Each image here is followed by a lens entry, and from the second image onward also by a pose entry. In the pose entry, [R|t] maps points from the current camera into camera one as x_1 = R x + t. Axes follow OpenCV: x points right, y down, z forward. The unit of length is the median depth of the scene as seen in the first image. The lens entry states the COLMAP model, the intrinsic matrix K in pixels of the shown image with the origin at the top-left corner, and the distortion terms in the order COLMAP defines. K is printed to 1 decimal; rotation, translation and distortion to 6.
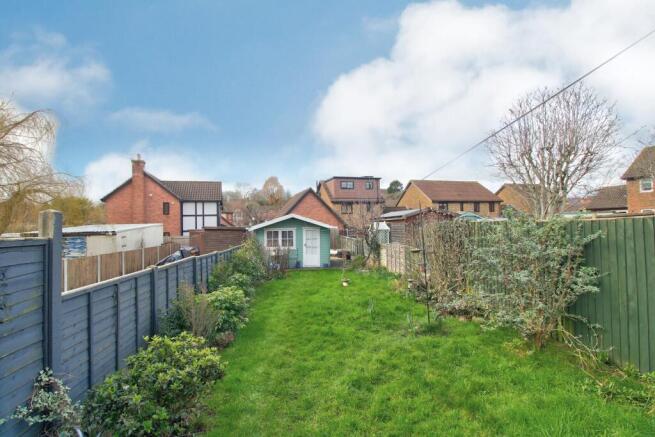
lens RADIAL K [[309.0, 0, 329.9], [0, 309.0, 216.7], [0, 0, 1]] dist [0.001211, -0.011753]
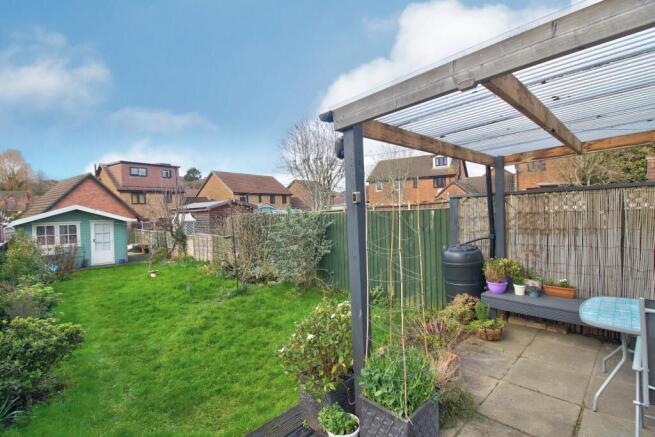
lens RADIAL K [[309.0, 0, 329.9], [0, 309.0, 216.7], [0, 0, 1]] dist [0.001211, -0.011753]
pose [[0.810471, -0.016025, 0.585560, -0.052734], [-0.003117, 0.999494, 0.031667, -0.007580], [-0.585771, -0.027490, 0.810010, -0.123556]]
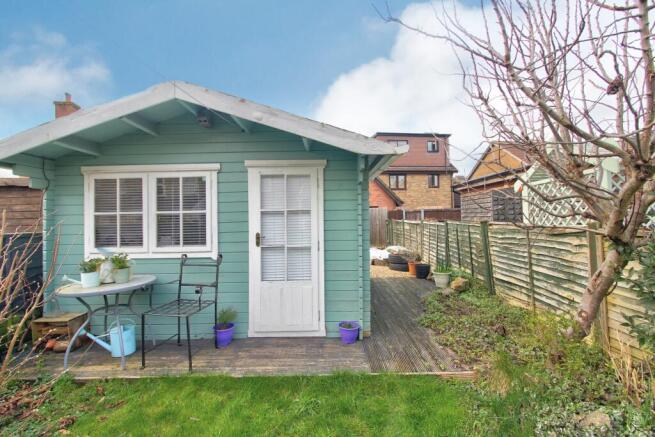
lens RADIAL K [[309.0, 0, 329.9], [0, 309.0, 216.7], [0, 0, 1]] dist [0.001211, -0.011753]
pose [[0.991123, -0.001509, -0.132937, 0.001836], [0.005158, 0.999619, 0.027111, 0.076588], [0.132845, -0.027556, 0.990754, 0.871073]]
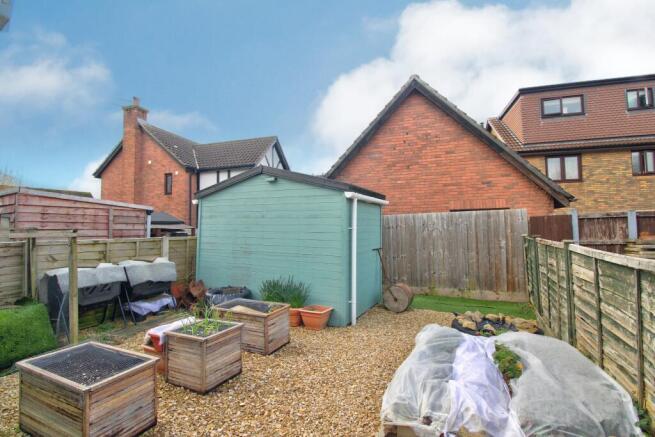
lens RADIAL K [[309.0, 0, 329.9], [0, 309.0, 216.7], [0, 0, 1]] dist [0.001211, -0.011753]
pose [[0.834865, -0.014616, -0.550261, 0.062622], [0.011051, 0.999891, -0.009793, 0.087263], [0.550344, 0.002095, 0.834935, 1.397525]]
